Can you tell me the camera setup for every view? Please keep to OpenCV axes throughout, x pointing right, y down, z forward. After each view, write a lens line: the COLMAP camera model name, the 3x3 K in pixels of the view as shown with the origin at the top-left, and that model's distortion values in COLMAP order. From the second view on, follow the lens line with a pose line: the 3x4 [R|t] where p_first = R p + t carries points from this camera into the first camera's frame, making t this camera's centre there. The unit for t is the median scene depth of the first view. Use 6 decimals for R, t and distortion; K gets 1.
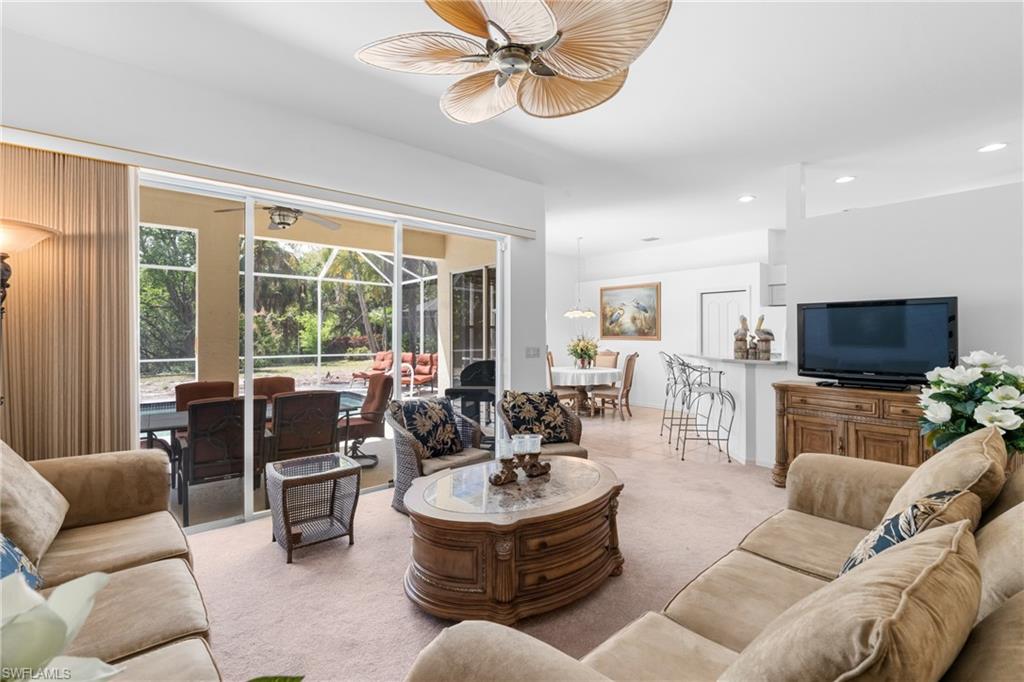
lens RADIAL K [[448.1, 0, 507.4], [0, 448.1, 341.5], [0, 0, 1]] dist [0.002201, 0.000355]
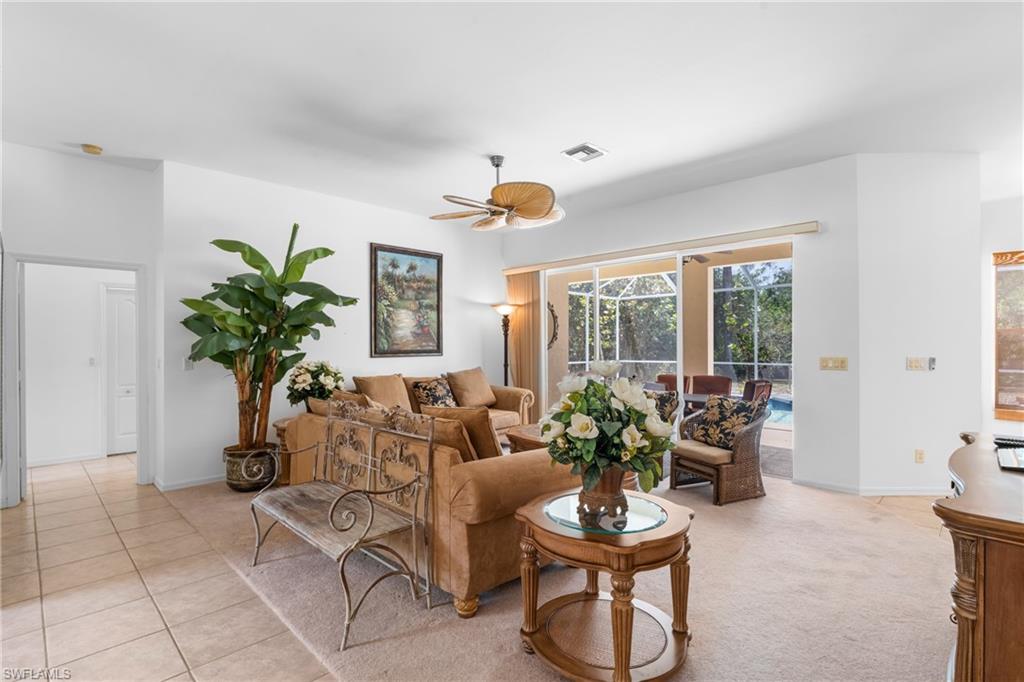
lens RADIAL K [[486.8, 0, 512.0], [0, 486.8, 341.0], [0, 0, 1]] dist [0.000757, 0.000347]
pose [[0.097690, -0.003539, -0.995211, 0.543287], [-0.020761, 0.999769, -0.005594, -0.000808], [0.995000, 0.021208, 0.097594, 0.191256]]
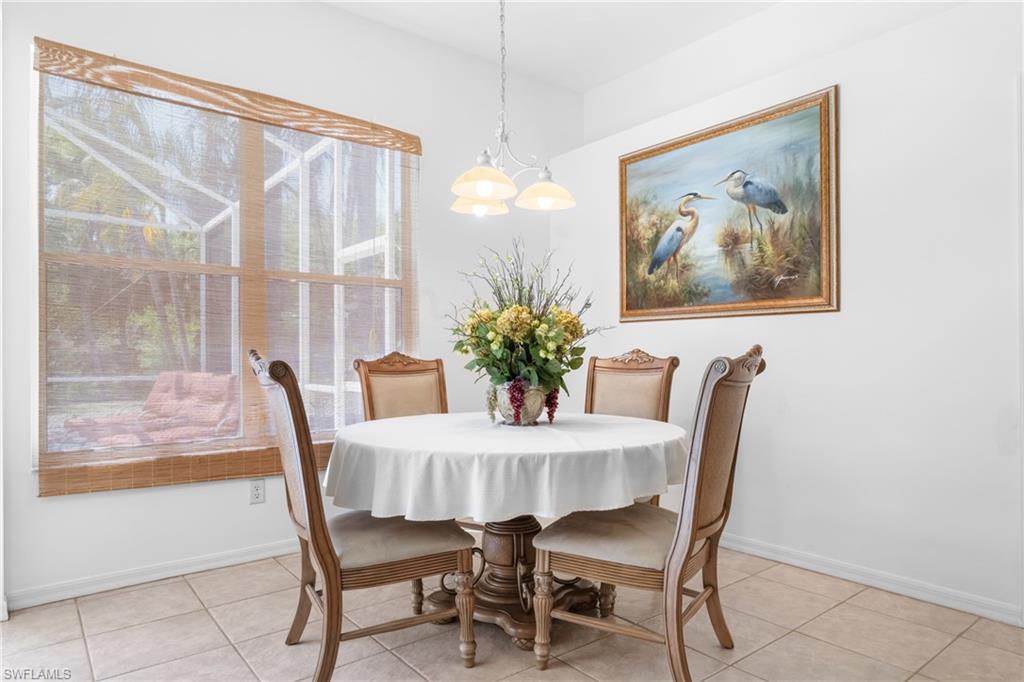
lens RADIAL K [[623.9, 0, 513.8], [0, 623.9, 358.0], [0, 0, 1]] dist [0.000549, 0.000186]
pose [[0.999328, -0.003900, -0.036444, 0.168295], [0.003534, 0.999943, -0.010101, 0.027814], [0.036481, 0.009966, 0.999285, 0.638406]]
